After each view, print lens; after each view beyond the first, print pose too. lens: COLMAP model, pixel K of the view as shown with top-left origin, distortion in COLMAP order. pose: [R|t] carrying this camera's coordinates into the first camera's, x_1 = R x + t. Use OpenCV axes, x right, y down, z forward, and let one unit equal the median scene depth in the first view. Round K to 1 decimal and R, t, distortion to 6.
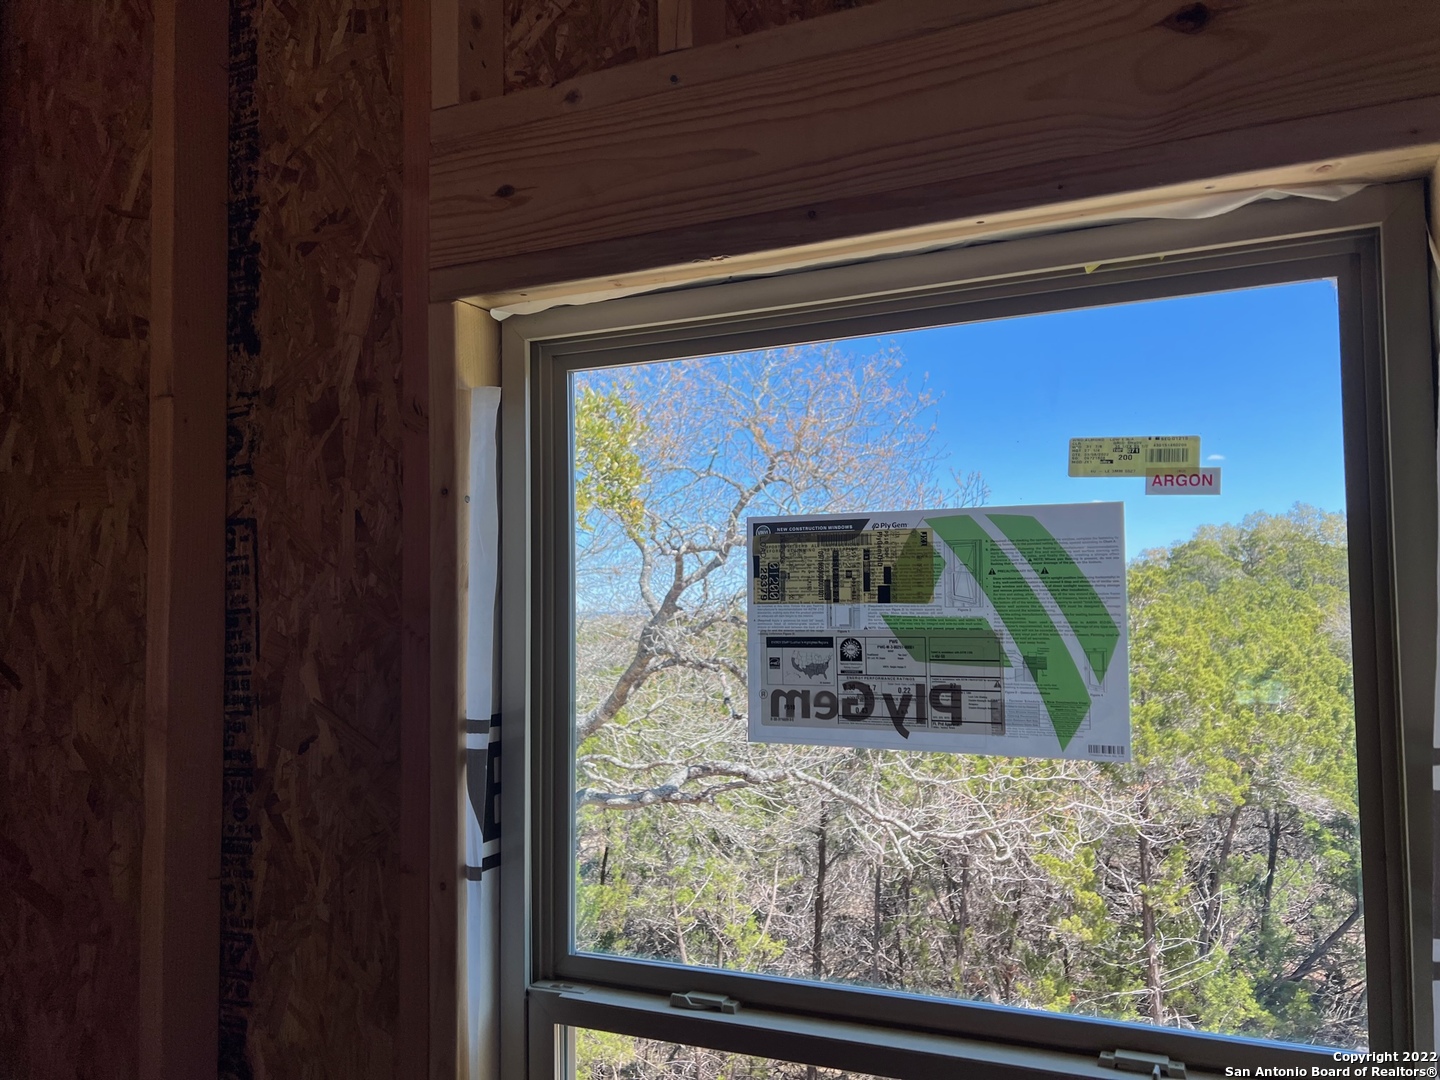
lens RADIAL K [[1066.9, 0, 735.9], [0, 1066.9, 545.1], [0, 0, 1]] dist [0.061430, -0.077793]
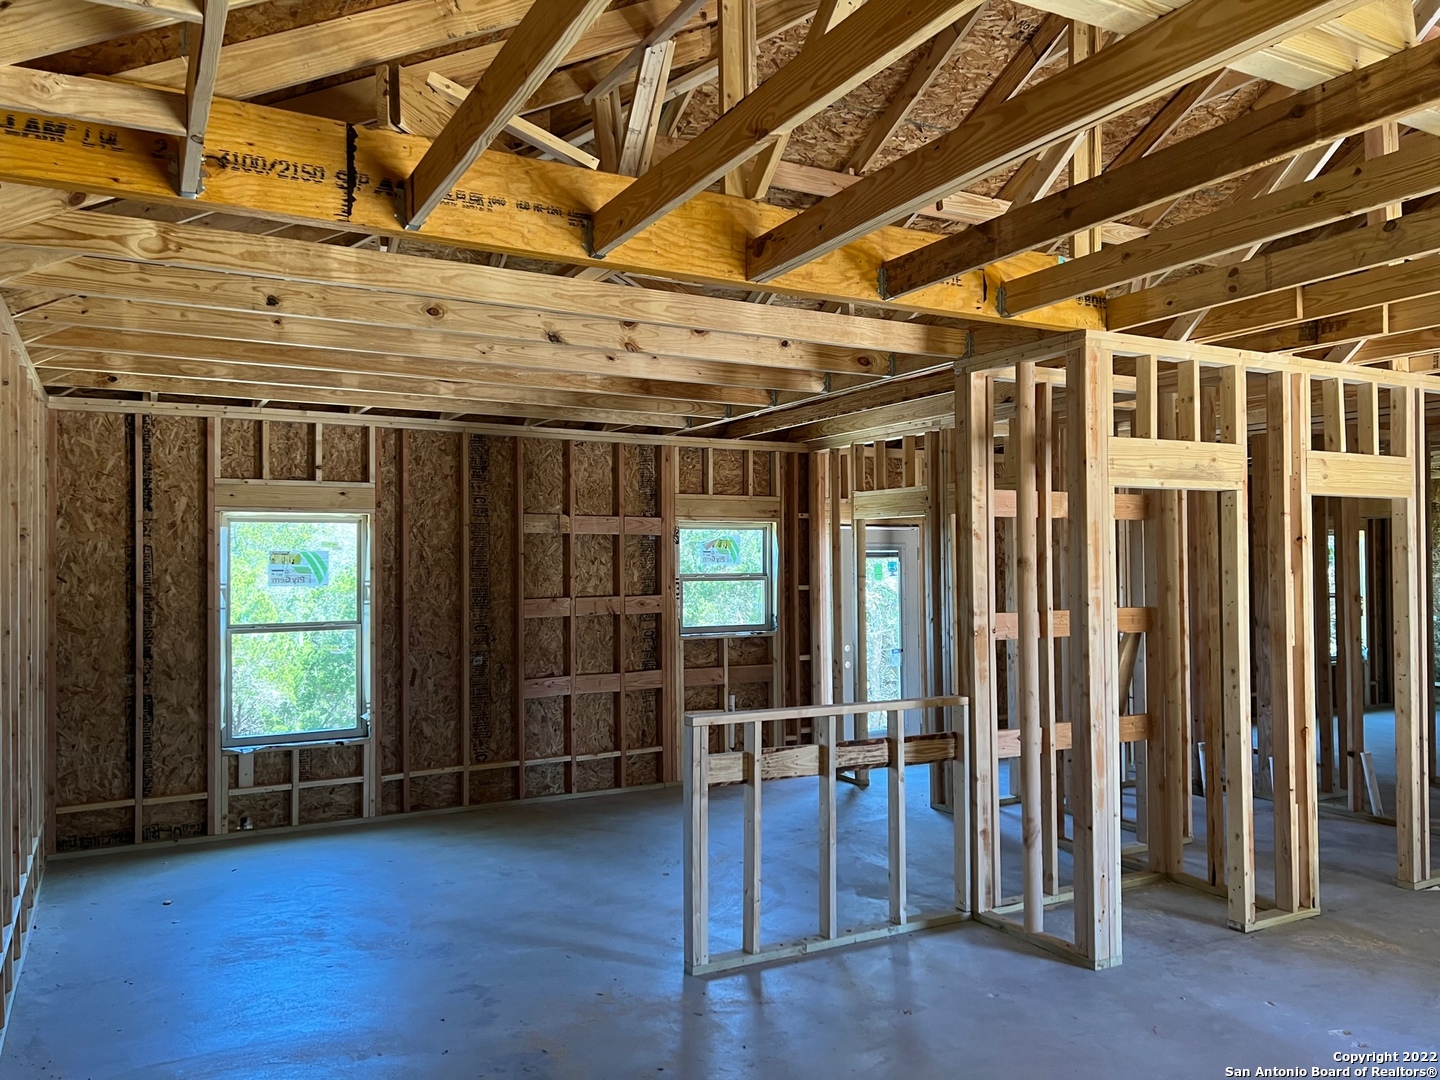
lens RADIAL K [[1066.9, 0, 726.9], [0, 1066.9, 547.5], [0, 0, 1]] dist [0.061430, -0.077793]
pose [[0.600369, 0.022110, 0.799417, -2.804864], [-0.048995, 0.998757, 0.009172, -0.190621], [-0.798221, -0.044674, 0.600706, -4.034337]]
